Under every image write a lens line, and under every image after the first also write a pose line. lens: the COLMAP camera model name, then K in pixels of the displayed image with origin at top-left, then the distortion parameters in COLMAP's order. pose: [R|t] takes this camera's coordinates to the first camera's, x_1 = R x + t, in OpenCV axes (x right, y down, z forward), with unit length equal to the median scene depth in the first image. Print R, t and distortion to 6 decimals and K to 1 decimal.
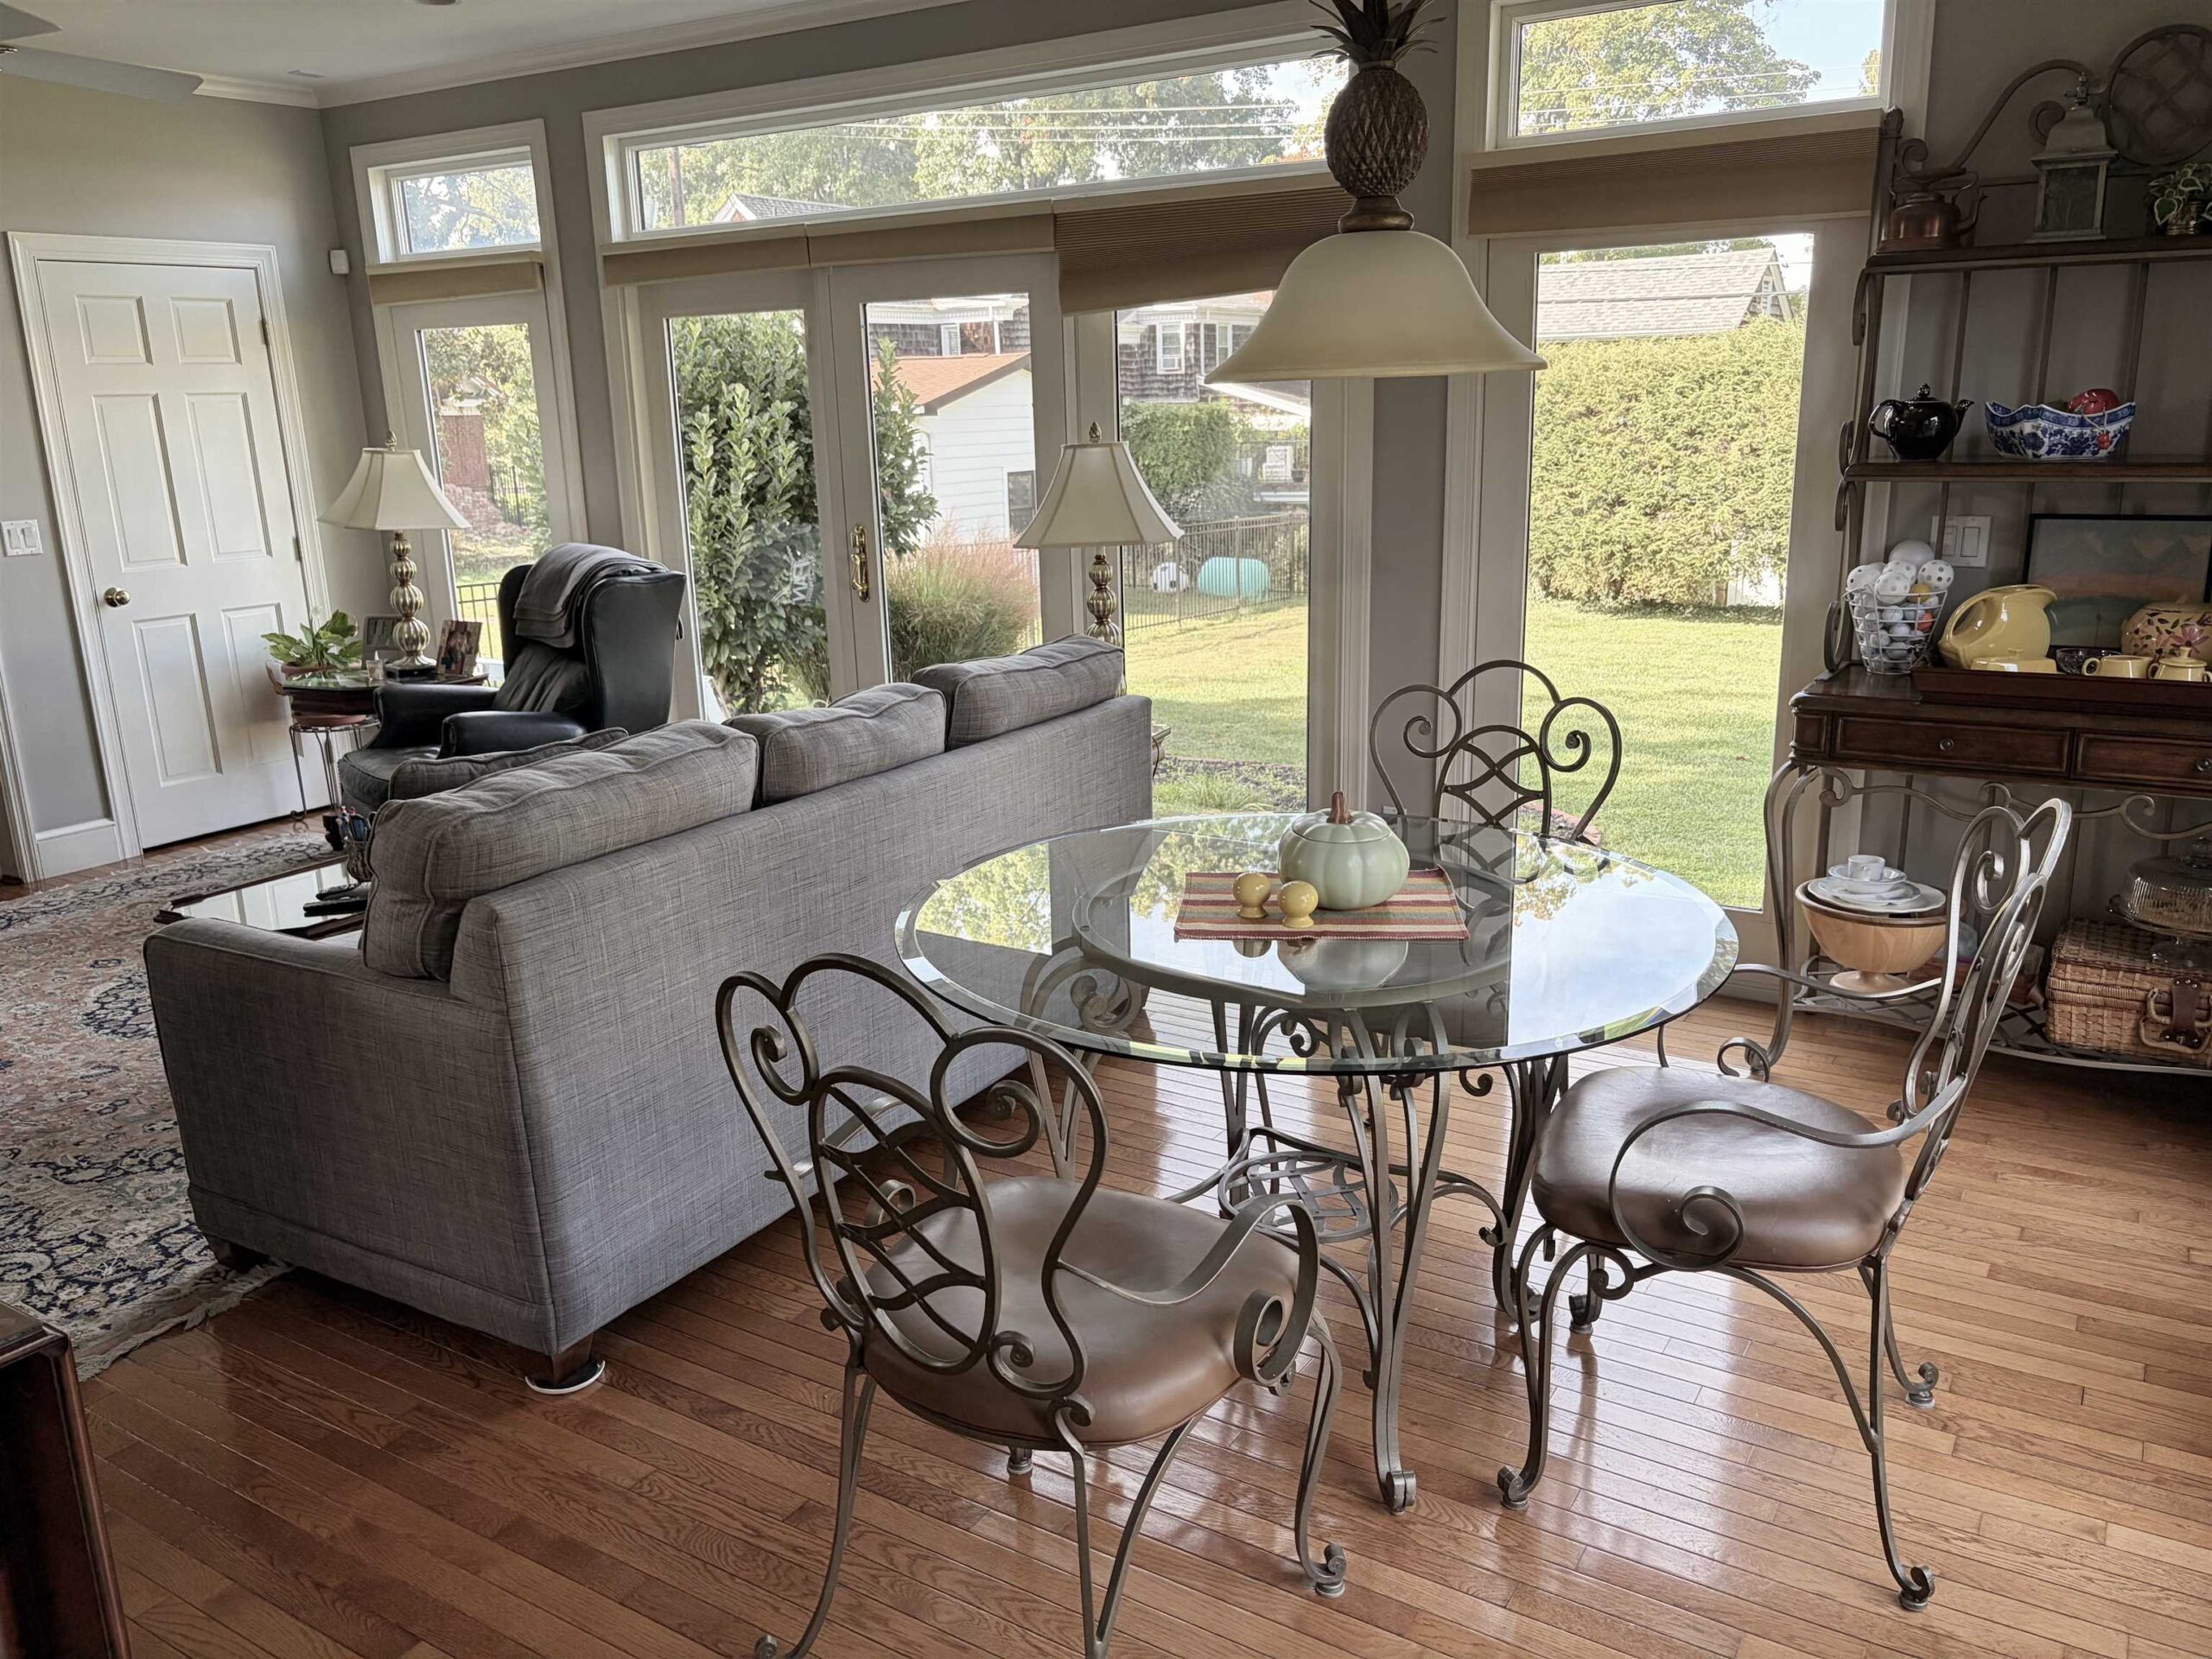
lens RADIAL K [[1657.8, 0, 1102.2], [0, 1657.8, 836.2], [0, 0, 1]] dist [-0.000085, -0.005421]
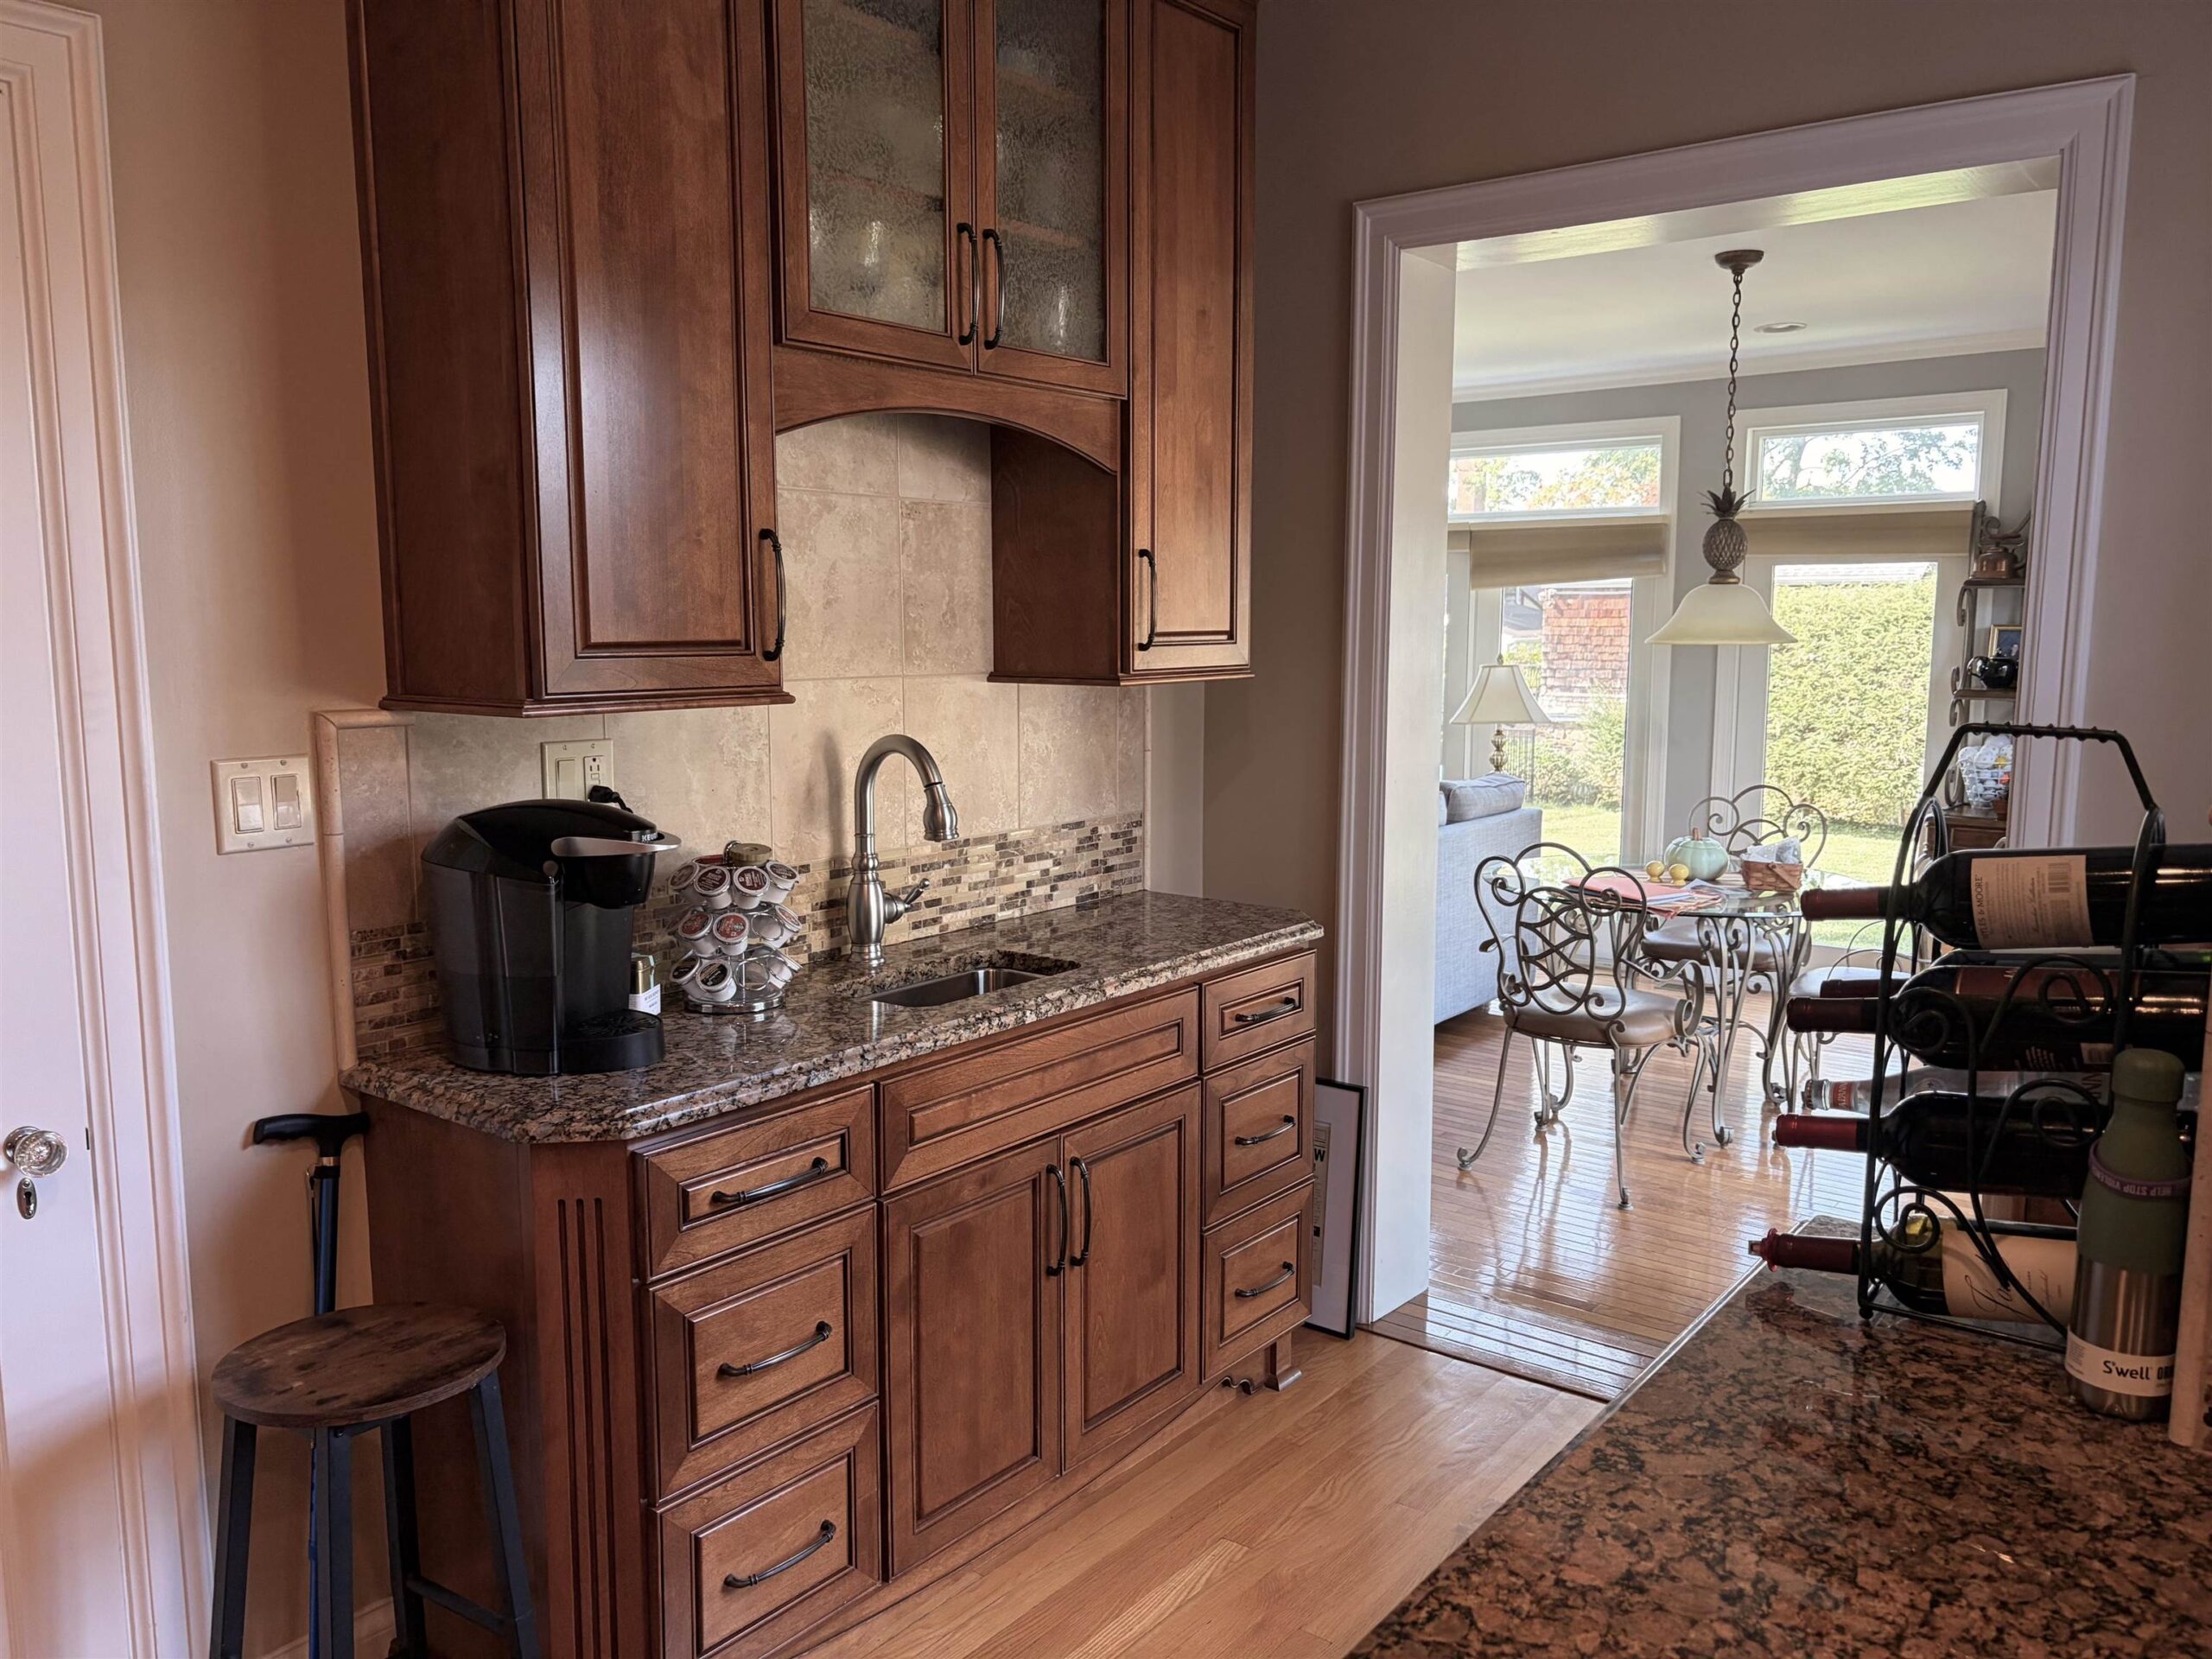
lens RADIAL K [[1657.8, 0, 1110.8], [0, 1657.8, 825.6], [0, 0, 1]] dist [-0.000085, -0.005421]
pose [[0.994399, 0.043044, -0.096532, -0.232739], [-0.055317, 0.990192, -0.128293, 0.166447], [0.090063, 0.132914, 0.987027, -0.688331]]
